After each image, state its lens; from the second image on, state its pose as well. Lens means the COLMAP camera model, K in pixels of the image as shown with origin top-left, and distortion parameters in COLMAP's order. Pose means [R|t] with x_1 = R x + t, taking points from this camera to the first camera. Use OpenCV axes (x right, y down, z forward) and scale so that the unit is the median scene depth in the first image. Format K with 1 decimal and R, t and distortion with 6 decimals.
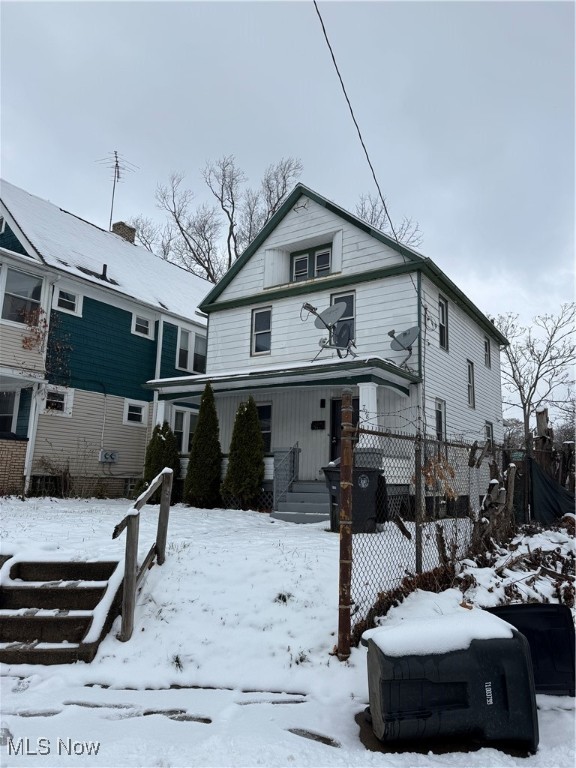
lens RADIAL K [[534.7, 0, 289.7], [0, 534.7, 388.0], [0, 0, 1]] dist [0.005221, -0.000610]
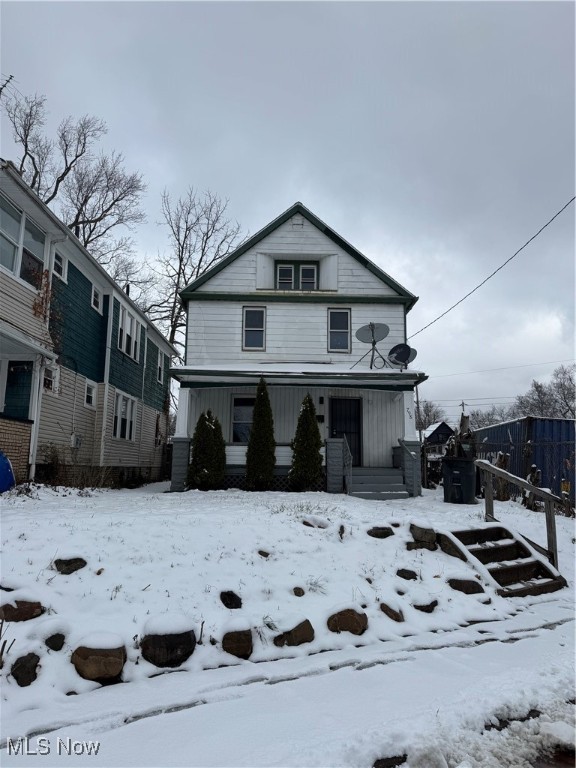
lens RADIAL K [[534.7, 0, 292.5], [0, 534.7, 380.1], [0, 0, 1]] dist [0.005221, -0.000610]
pose [[0.826117, 0.078064, 0.558065, -0.590096], [-0.087915, 0.996086, -0.009194, 0.000849], [-0.556598, -0.041467, 0.829746, 0.056452]]
